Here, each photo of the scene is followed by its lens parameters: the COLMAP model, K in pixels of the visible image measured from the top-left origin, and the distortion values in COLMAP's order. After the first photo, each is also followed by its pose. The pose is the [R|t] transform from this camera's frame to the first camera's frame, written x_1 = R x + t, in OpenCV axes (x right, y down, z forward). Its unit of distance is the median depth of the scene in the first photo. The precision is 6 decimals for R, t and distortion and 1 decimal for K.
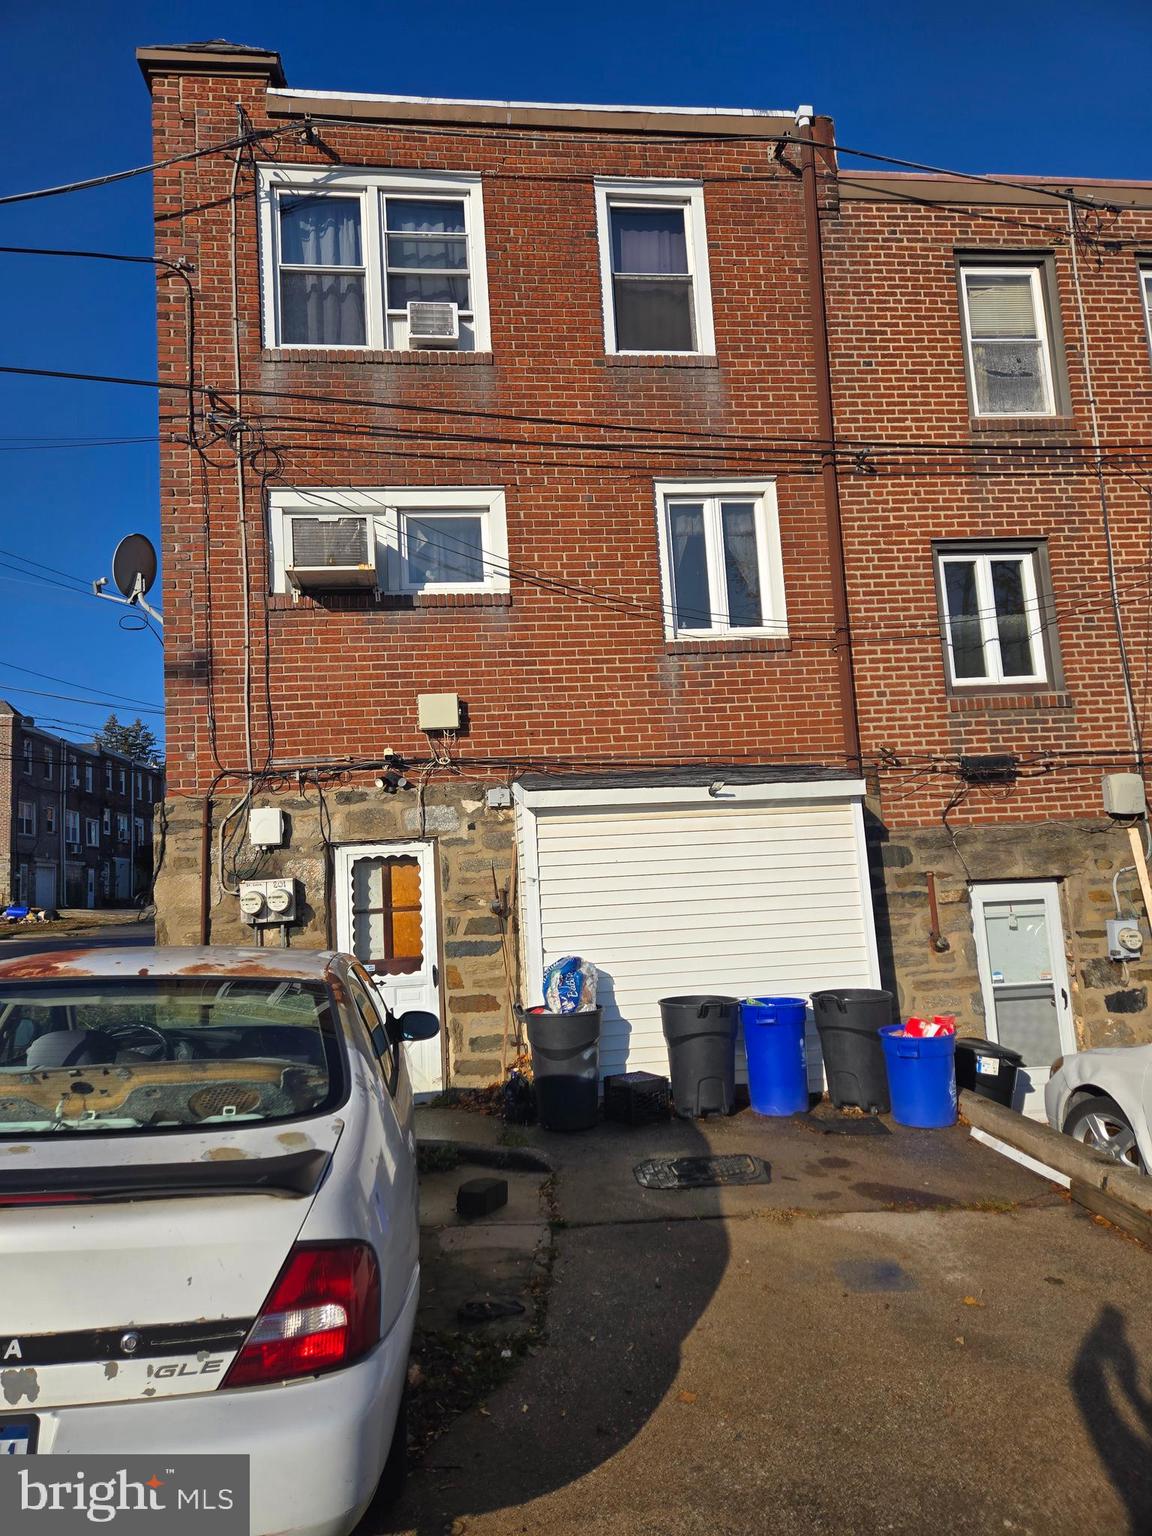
lens RADIAL K [[1009.5, 0, 569.4], [0, 1009.5, 755.4], [0, 0, 1]] dist [0.088309, -0.080588]
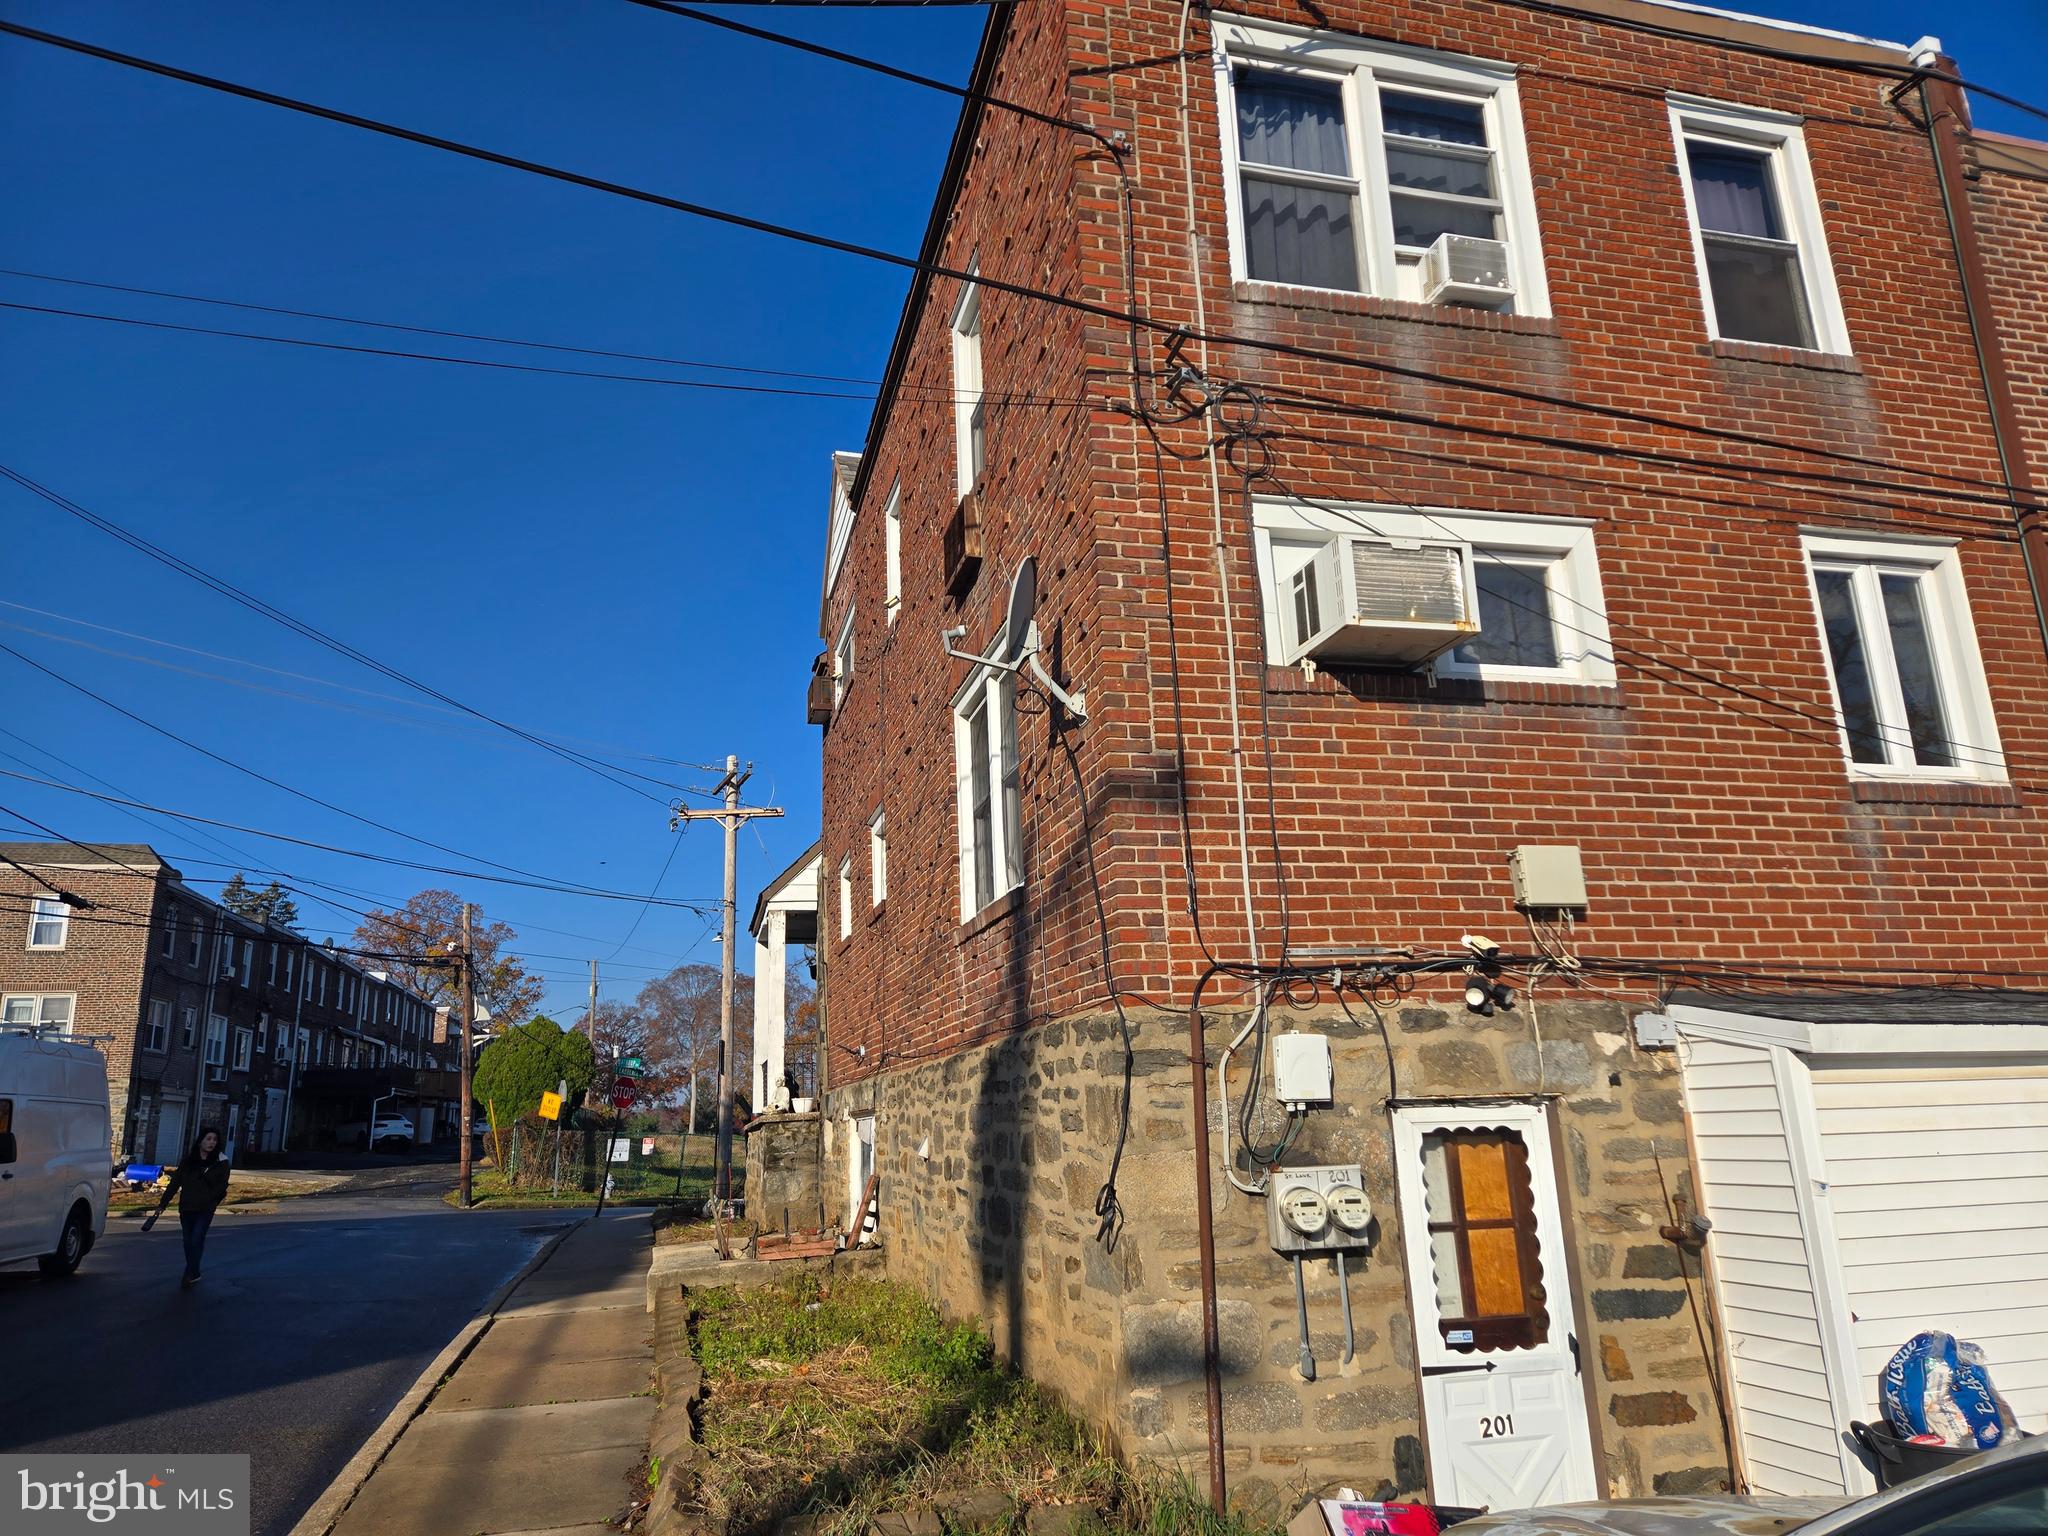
lens RADIAL K [[1348.5, 0, 1030.4], [0, 1348.5, 775.4], [0, 0, 1]] dist [0.087229, -0.074707]
pose [[0.991363, 0.053568, 0.119704, -0.500993], [-0.037040, 0.989981, -0.136259, 0.016716], [-0.125804, 0.130648, 0.983415, 0.240945]]
